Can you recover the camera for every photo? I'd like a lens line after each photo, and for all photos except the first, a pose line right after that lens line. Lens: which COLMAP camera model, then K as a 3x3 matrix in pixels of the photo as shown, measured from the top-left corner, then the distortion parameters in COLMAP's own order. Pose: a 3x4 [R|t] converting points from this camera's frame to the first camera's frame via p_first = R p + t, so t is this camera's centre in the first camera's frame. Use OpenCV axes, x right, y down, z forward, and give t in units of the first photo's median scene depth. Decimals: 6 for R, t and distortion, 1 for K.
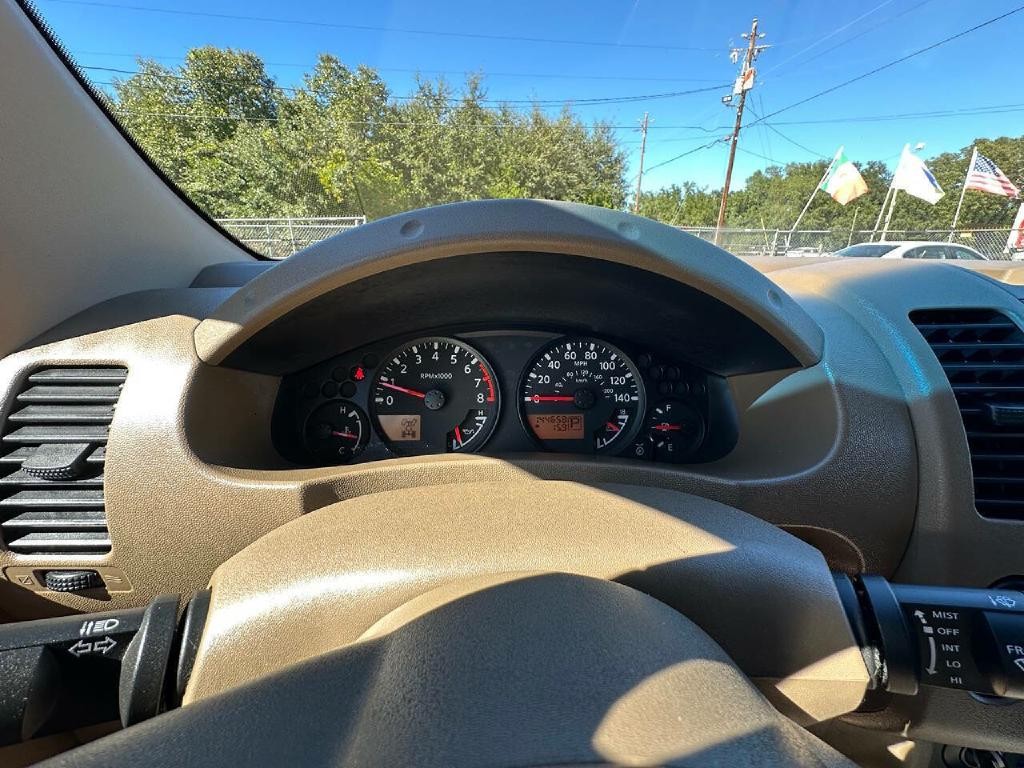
lens RADIAL K [[407.6, 0, 509.2], [0, 407.6, 382.9], [0, 0, 1]] dist [-0.002486, 0.000378]
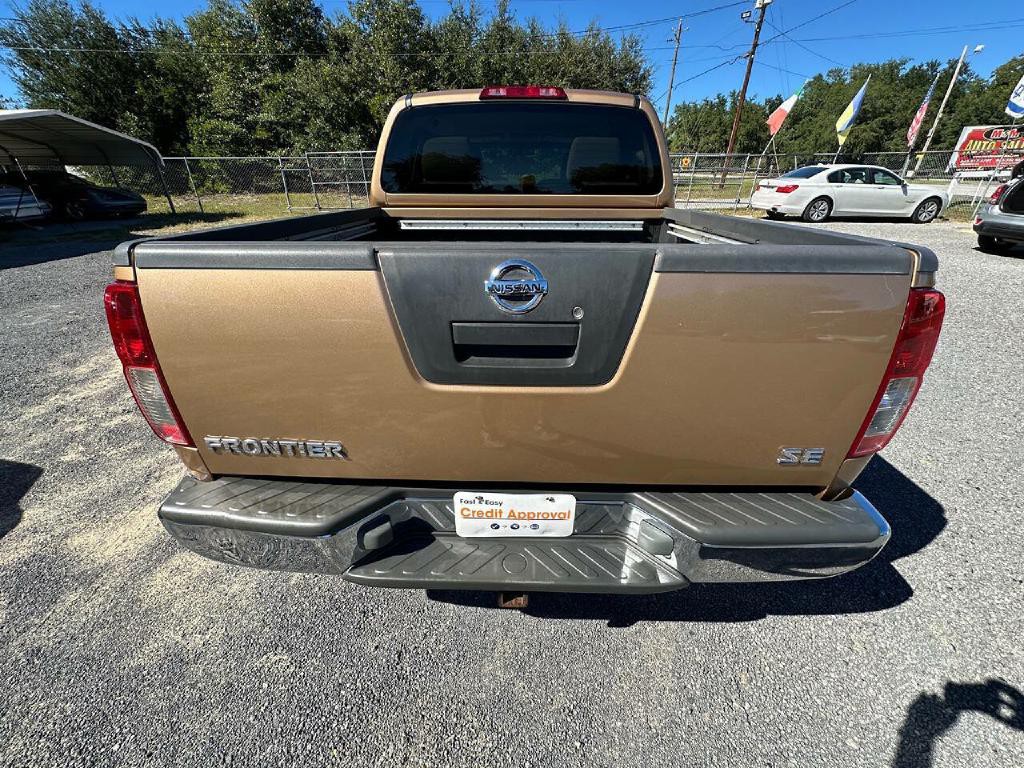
lens RADIAL K [[407.6, 0, 509.7], [0, 407.6, 383.1], [0, 0, 1]] dist [-0.002486, 0.000378]
pose [[0.997137, 0.025789, -0.071081, 0.032109], [-0.013711, 0.986125, 0.165437, 0.062557], [0.074361, -0.163989, 0.983655, -0.210878]]
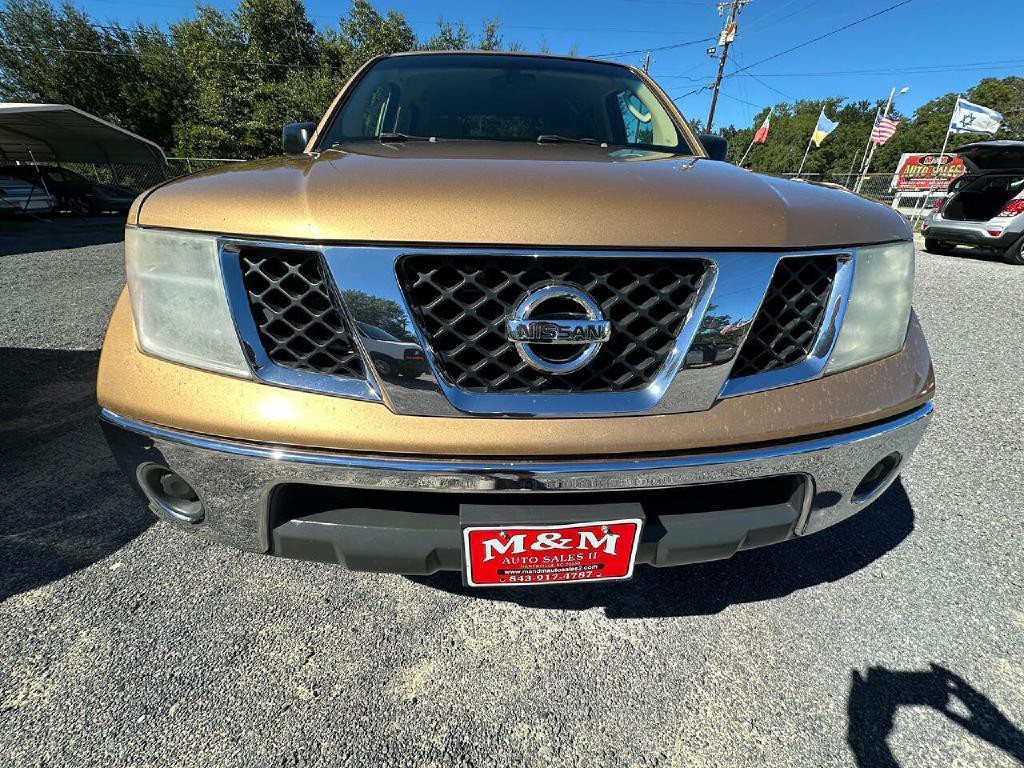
lens RADIAL K [[407.6, 0, 509.7], [0, 407.6, 382.2], [0, 0, 1]] dist [-0.002486, 0.000378]
pose [[0.999899, 0.014016, 0.002339, -0.023283], [-0.014199, 0.991883, 0.126358, 0.091086], [-0.000549, -0.126379, 0.991982, -0.250277]]
